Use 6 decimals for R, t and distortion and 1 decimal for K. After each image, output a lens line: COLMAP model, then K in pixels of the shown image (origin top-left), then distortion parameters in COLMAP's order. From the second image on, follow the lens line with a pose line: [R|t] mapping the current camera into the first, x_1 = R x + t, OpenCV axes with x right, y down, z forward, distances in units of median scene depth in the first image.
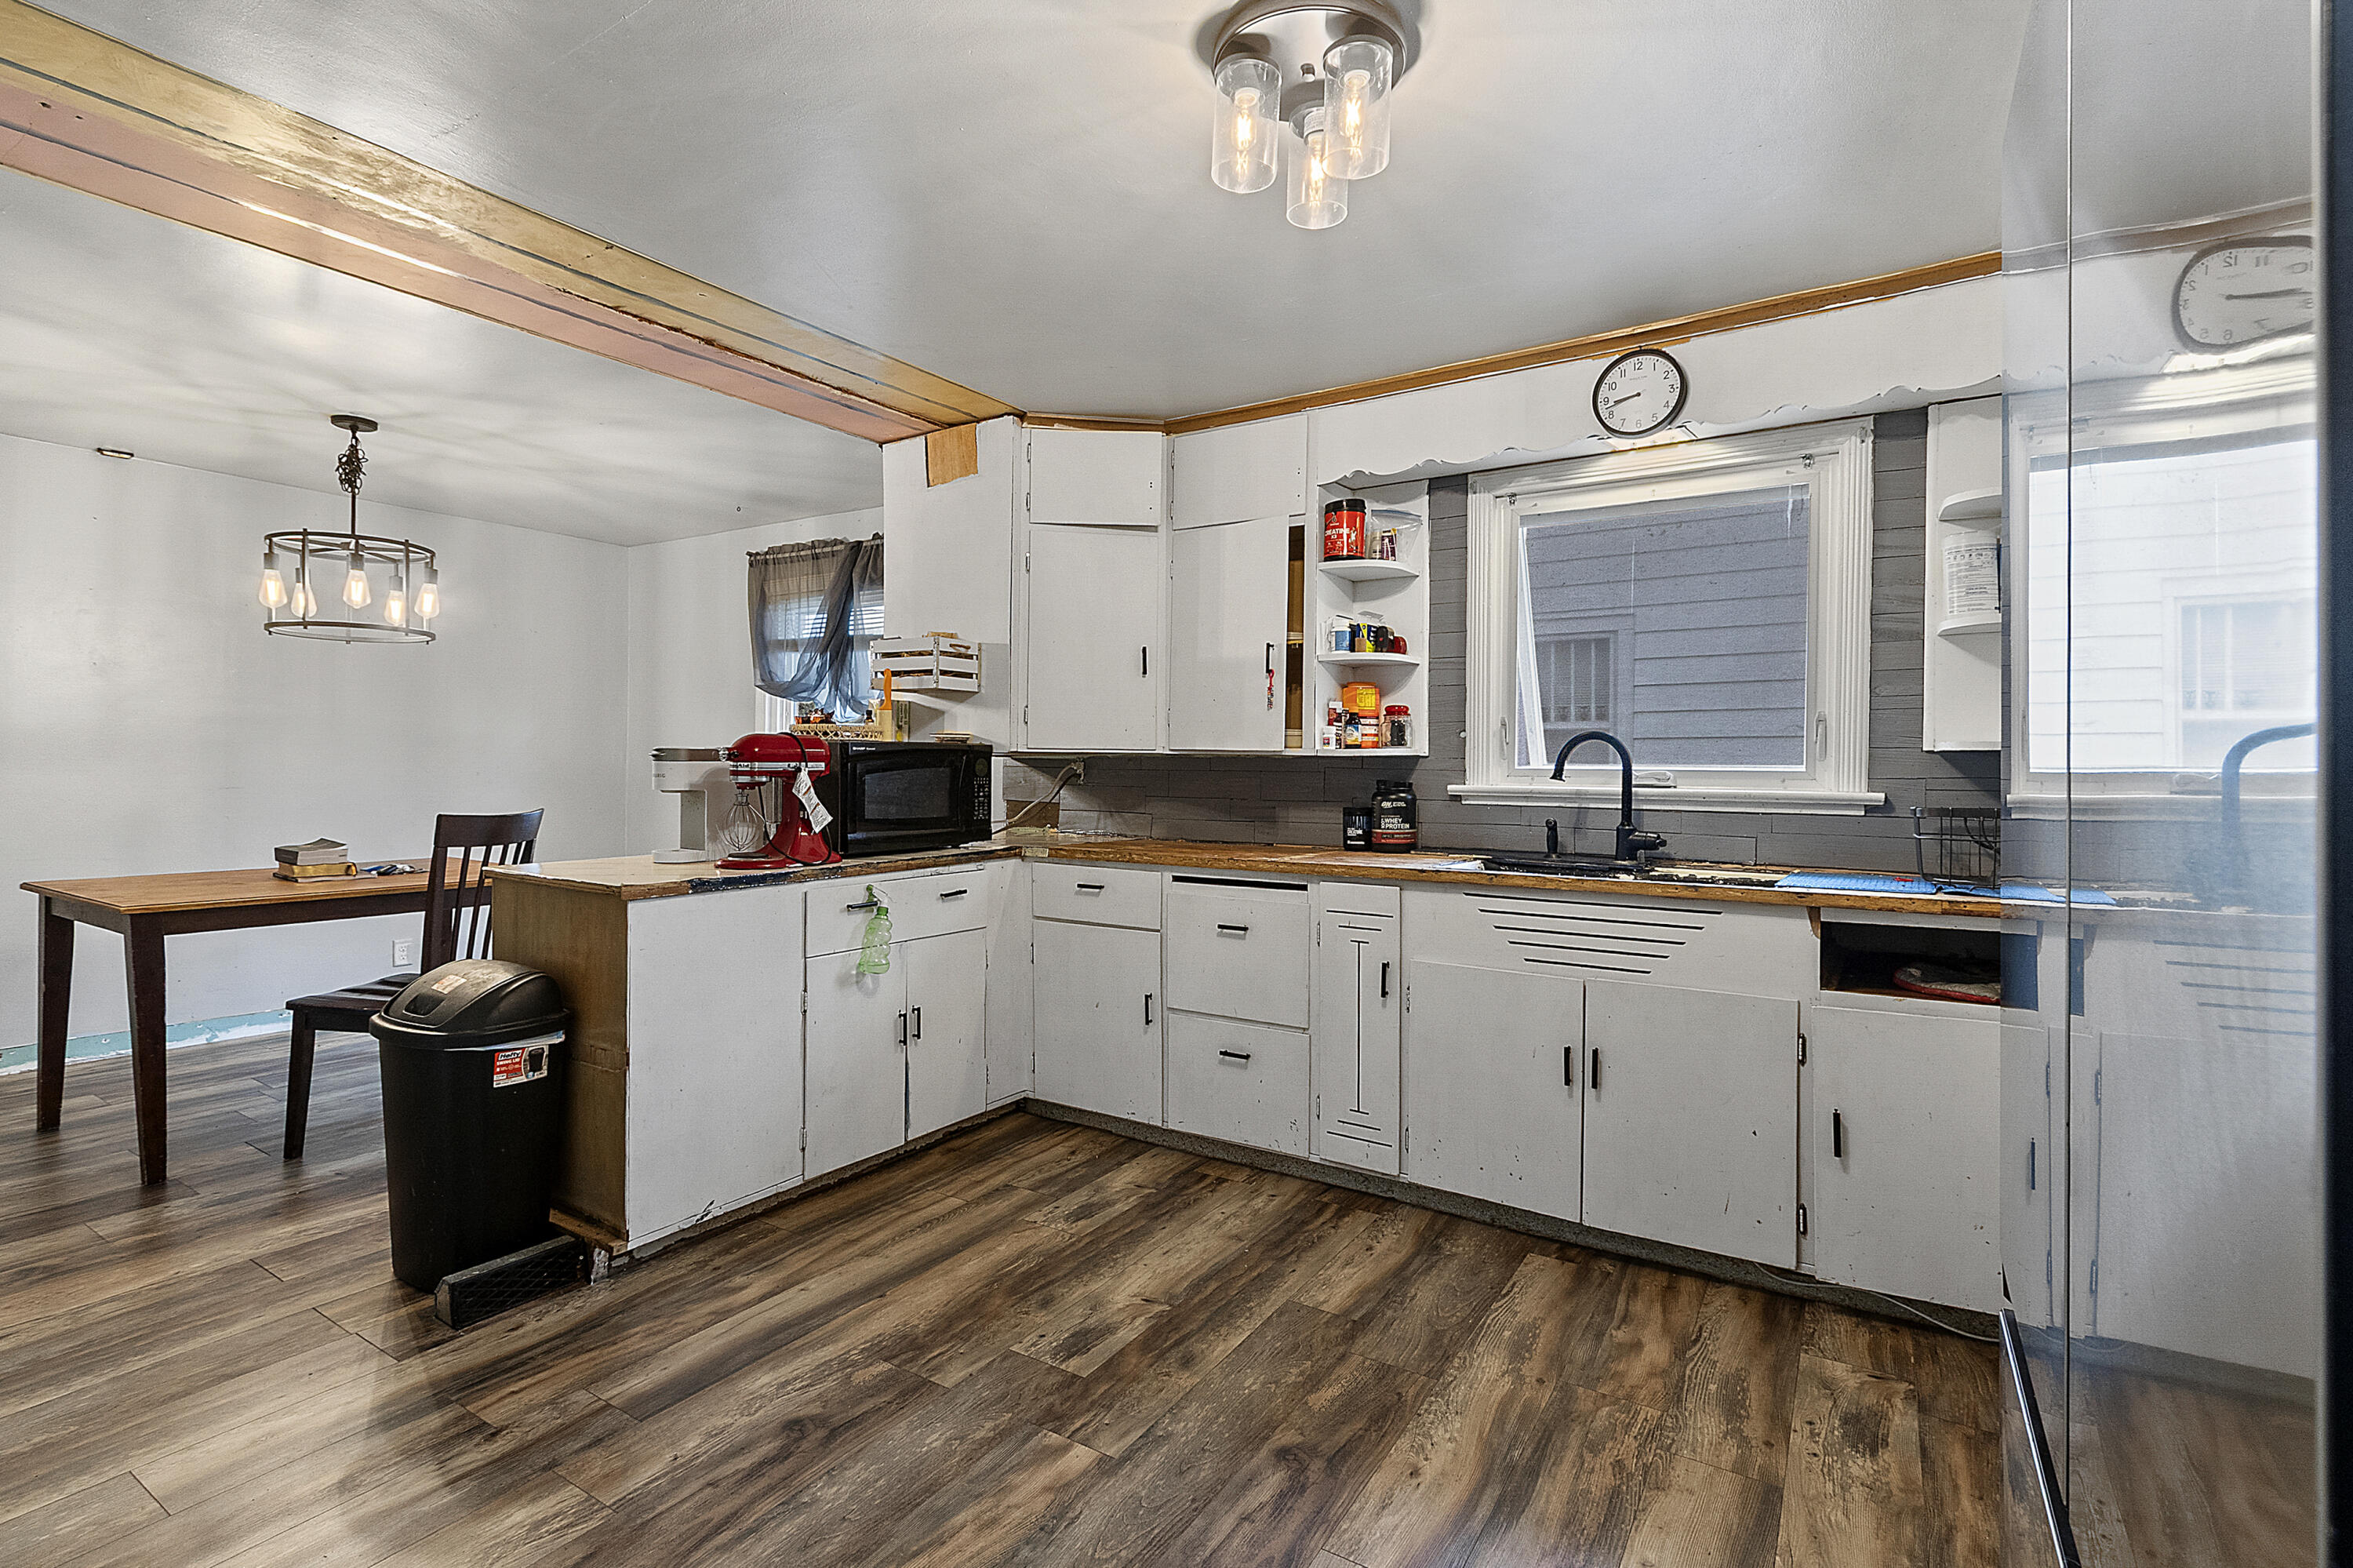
lens RADIAL K [[1077.2, 0, 1125.8], [0, 1077.2, 755.7], [0, 0, 1]] dist [0.004044, -0.001529]
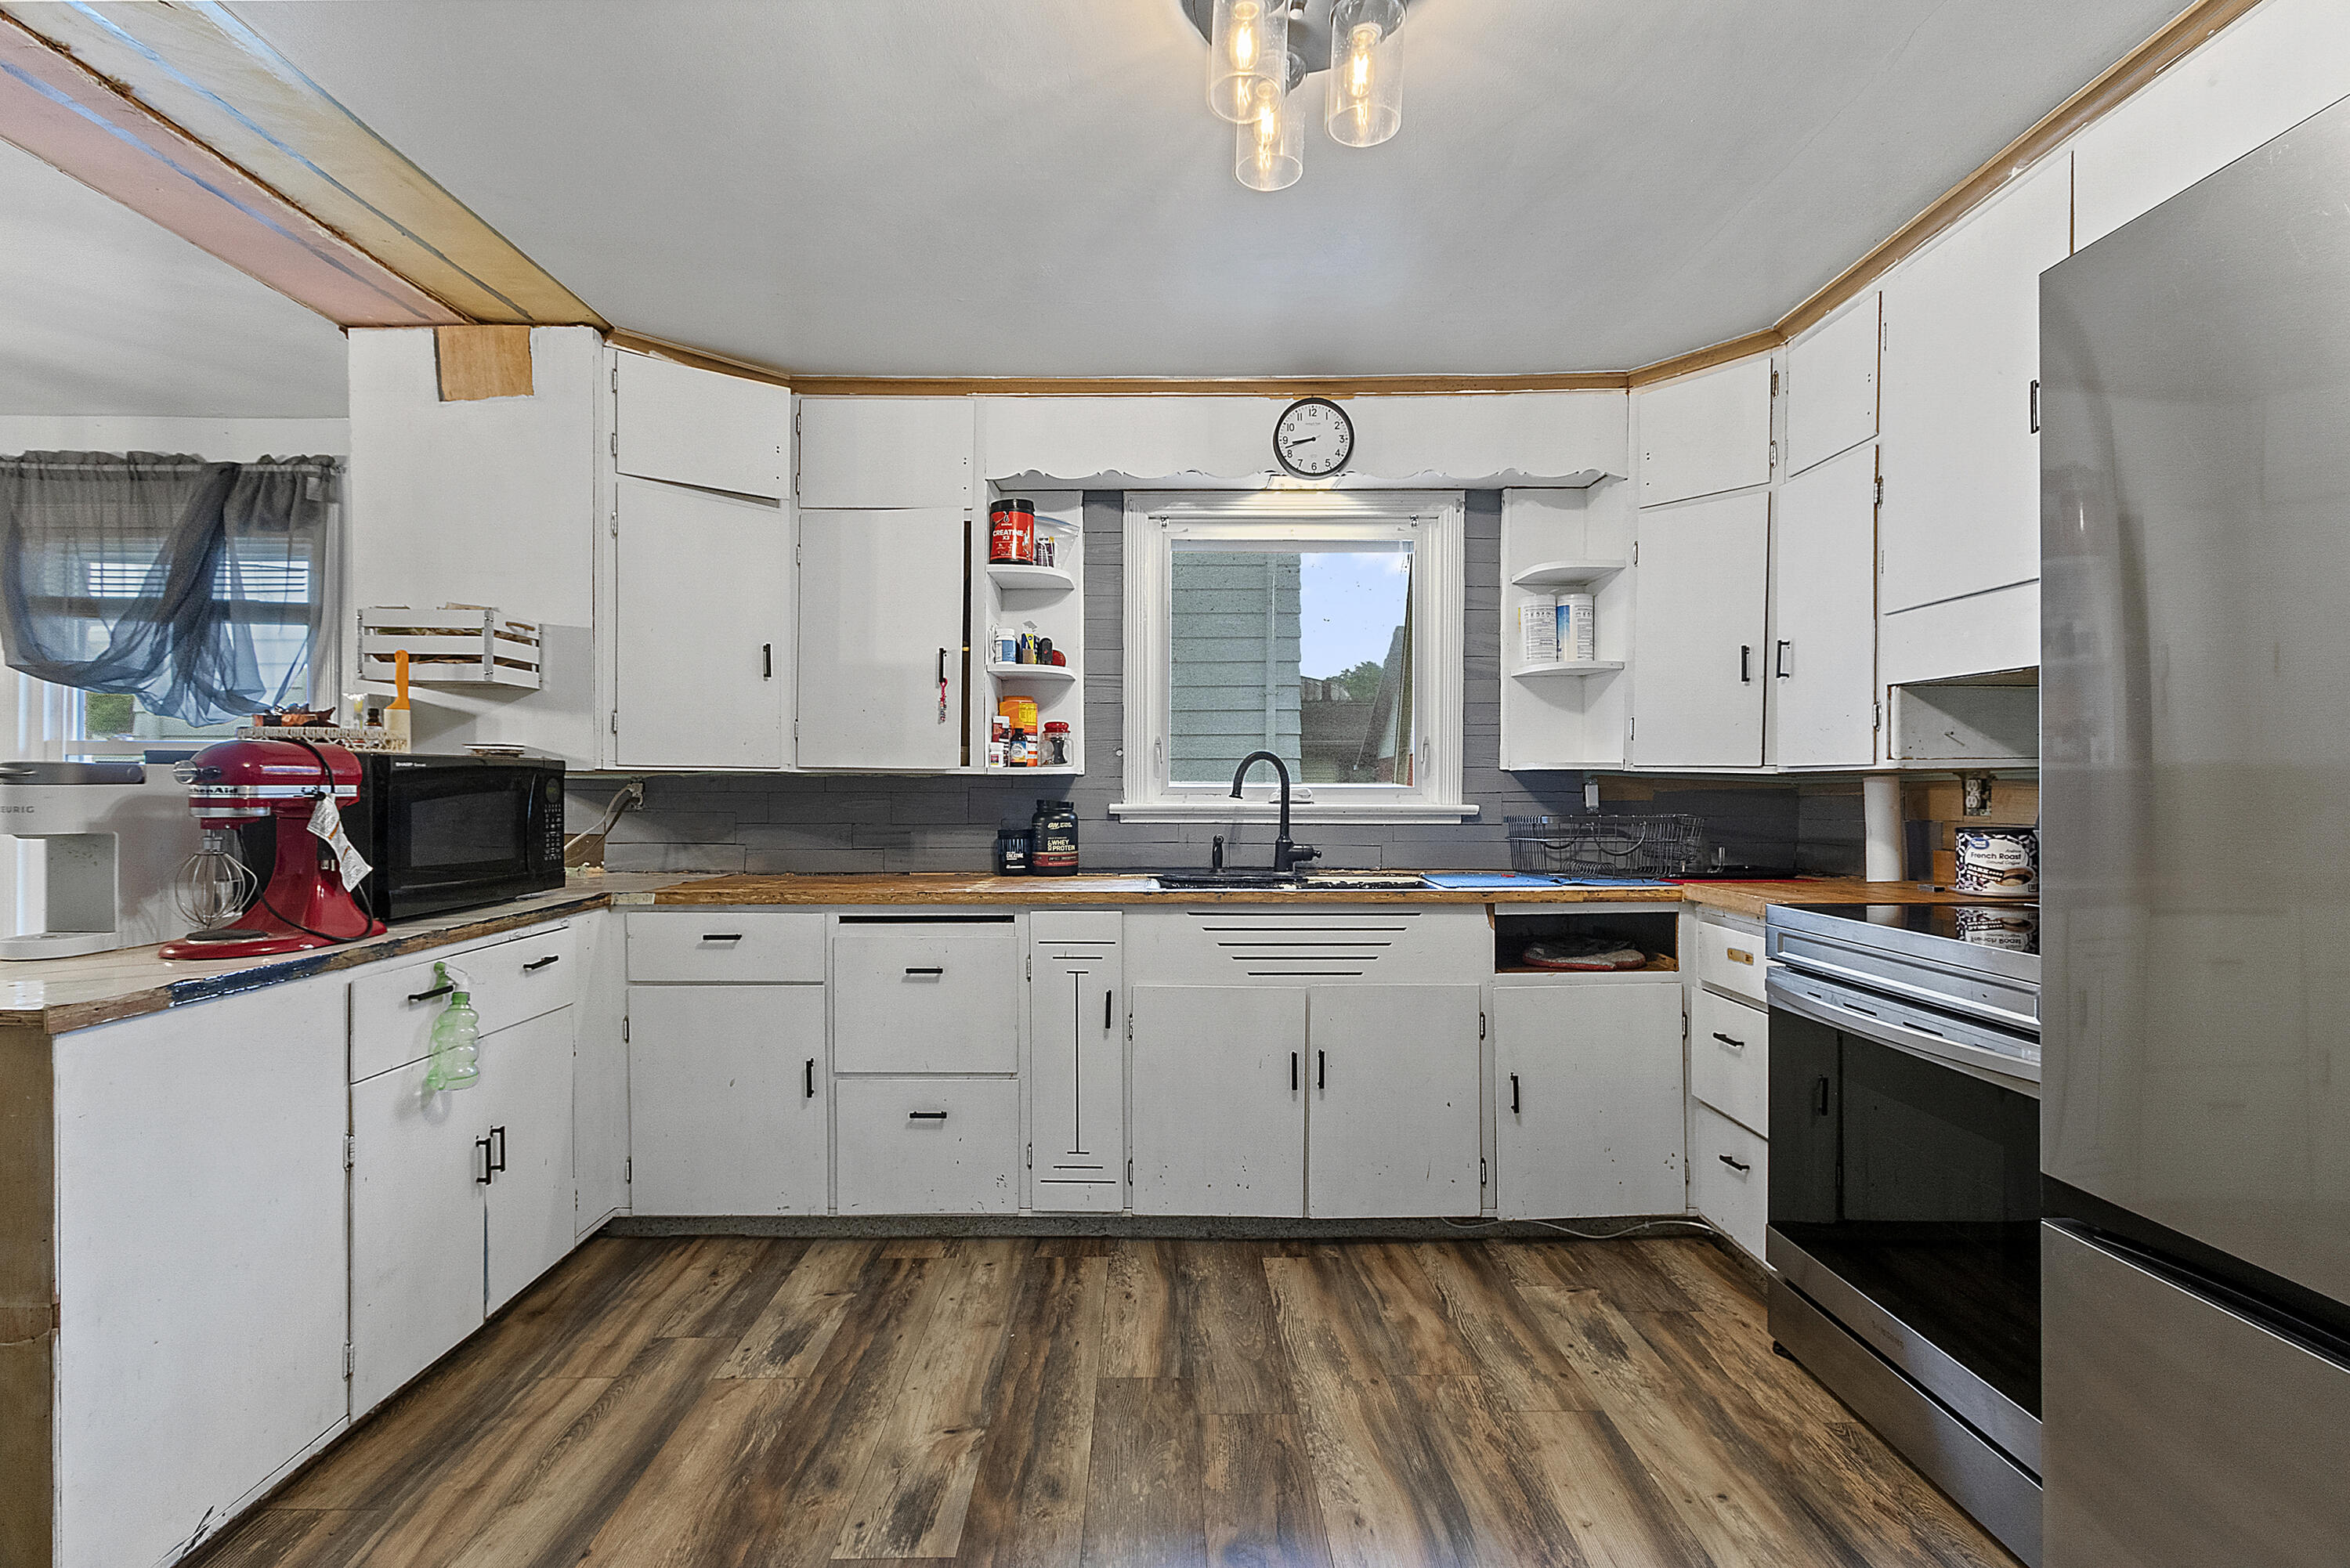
lens RADIAL K [[1075.7, 0, 1177.6], [0, 1075.7, 783.5], [0, 0, 1]] dist [0.004044, -0.001529]
pose [[0.834244, -0.005839, 0.551364, -0.230225], [0.001523, 0.999965, 0.008286, 0.000315], [-0.551393, -0.006073, 0.834224, 0.172386]]
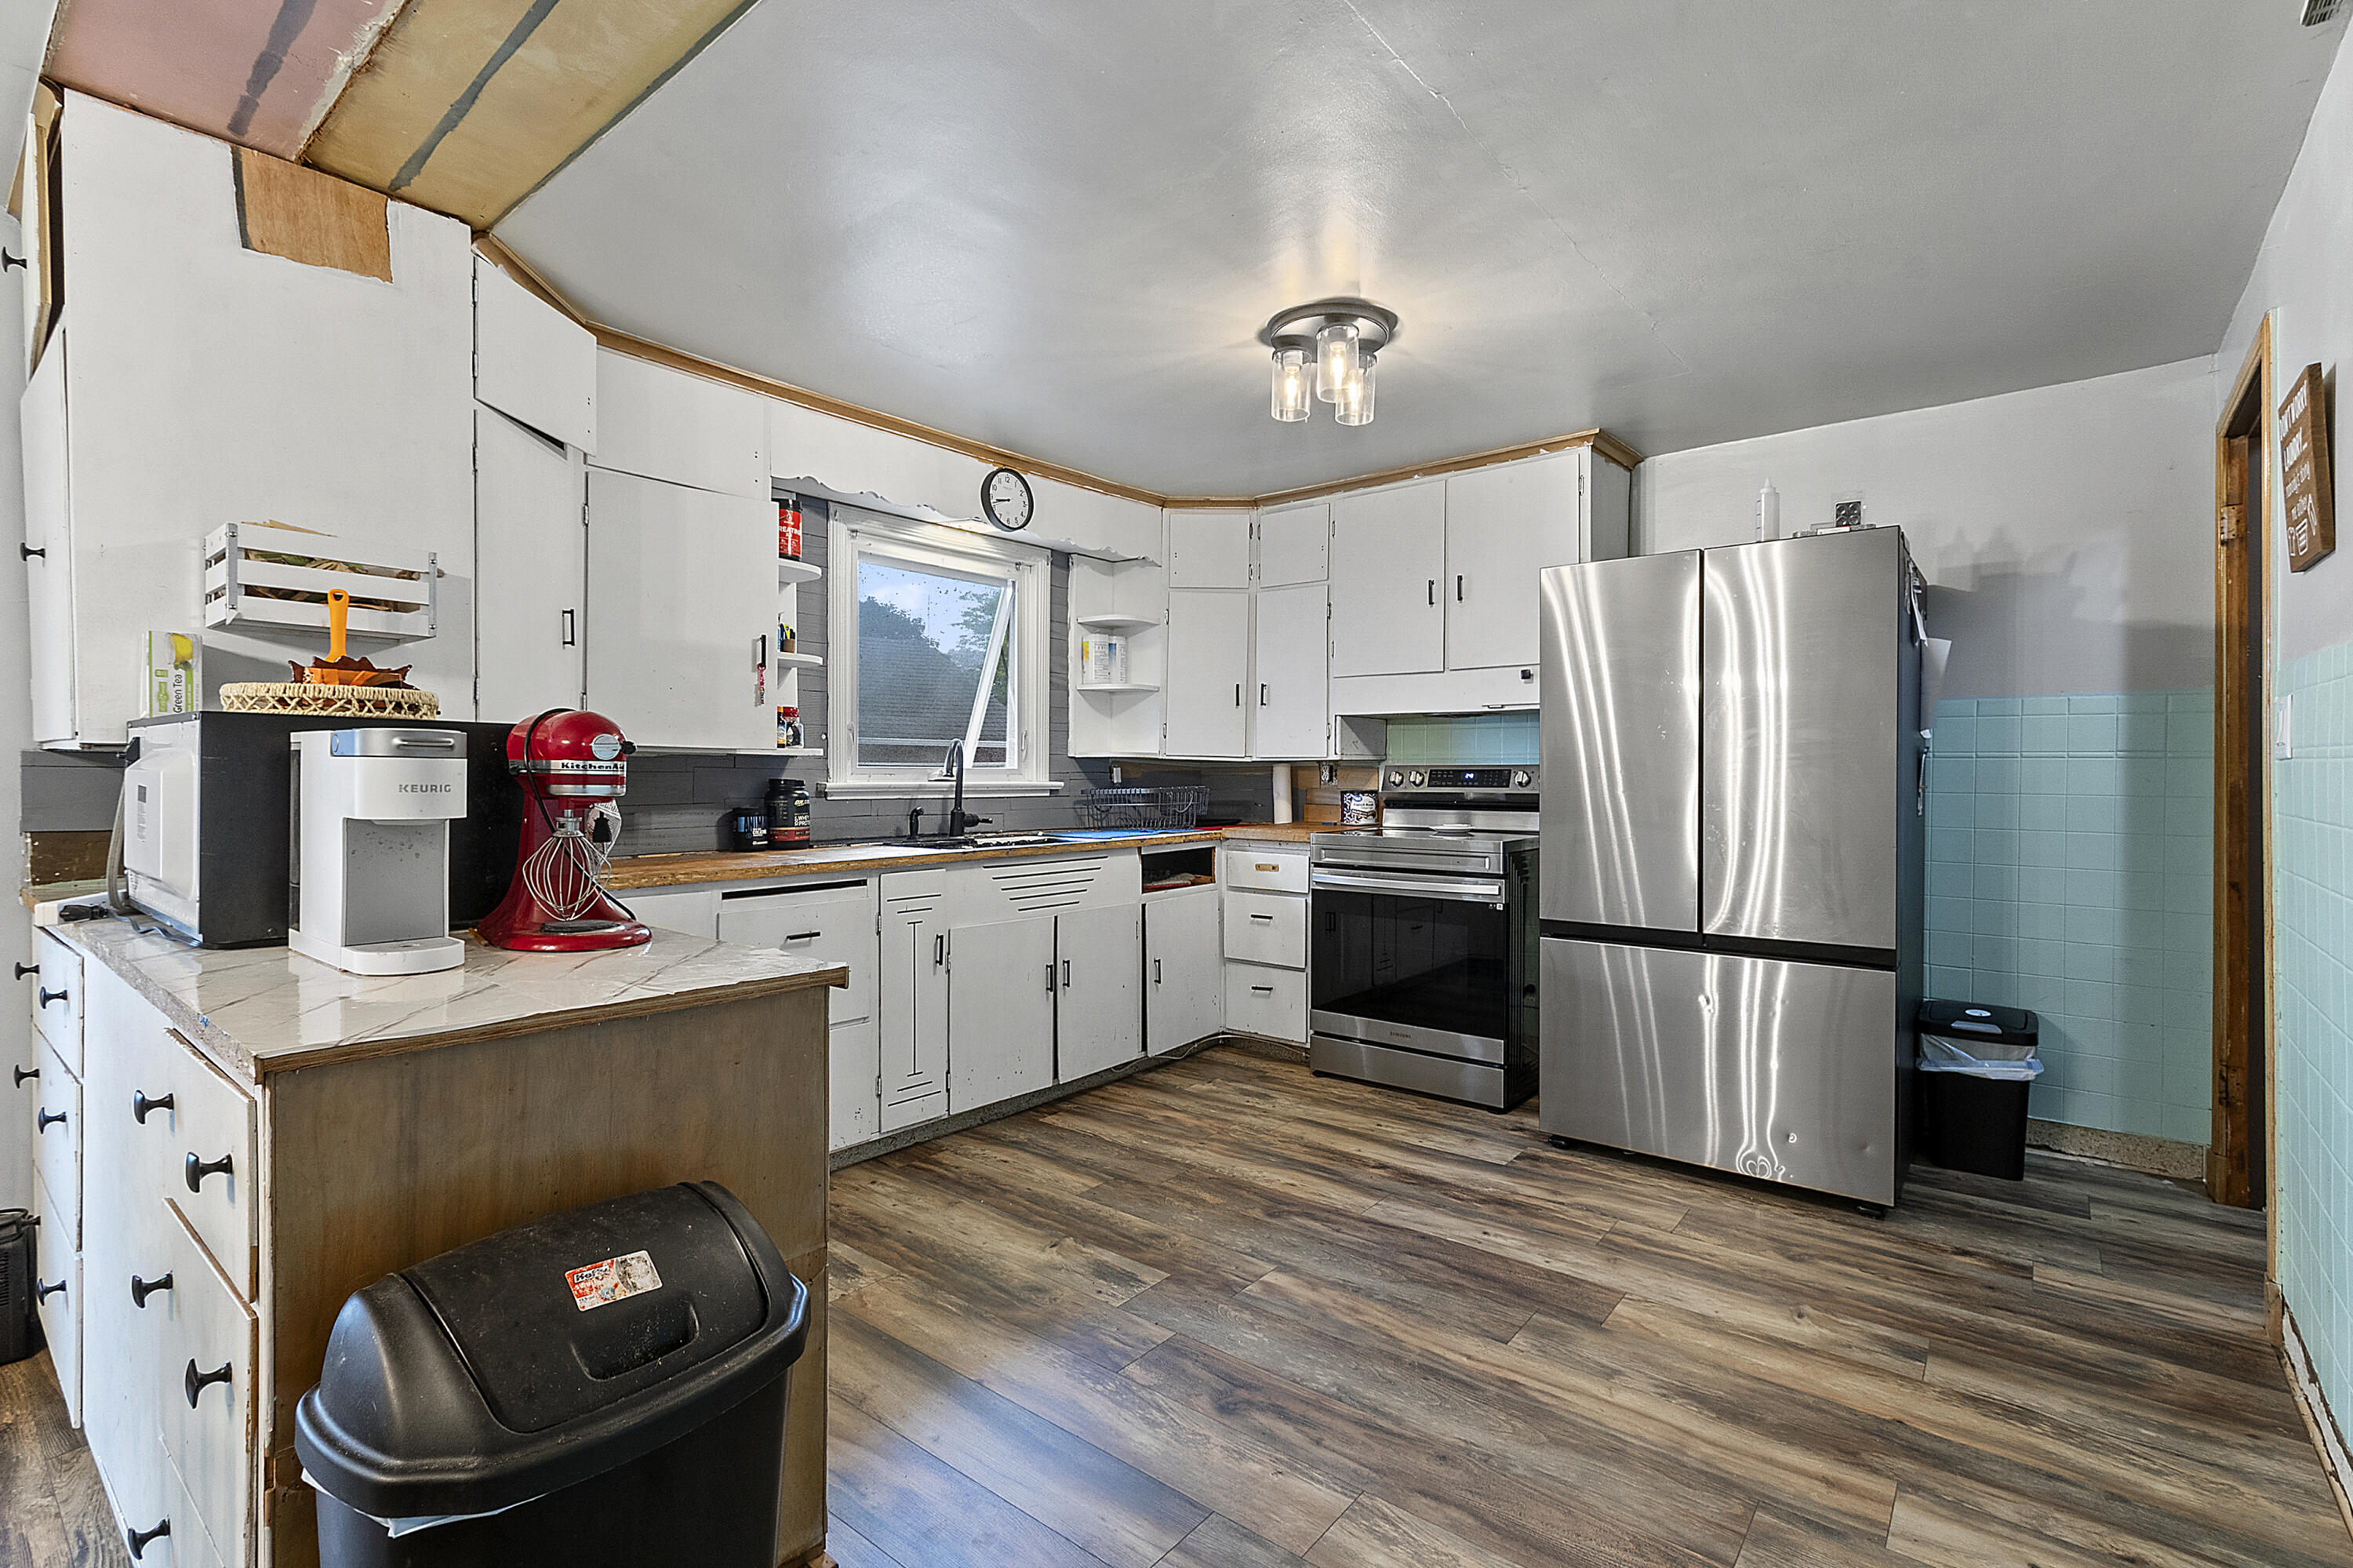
lens RADIAL K [[1077.2, 0, 1168.1], [0, 1077.2, 772.4], [0, 0, 1]] dist [0.004044, -0.001529]
pose [[0.103402, -0.007915, 0.994608, -0.869016], [-0.010302, 0.999906, 0.009028, 0.003525], [-0.994586, -0.011180, 0.103311, 0.624834]]
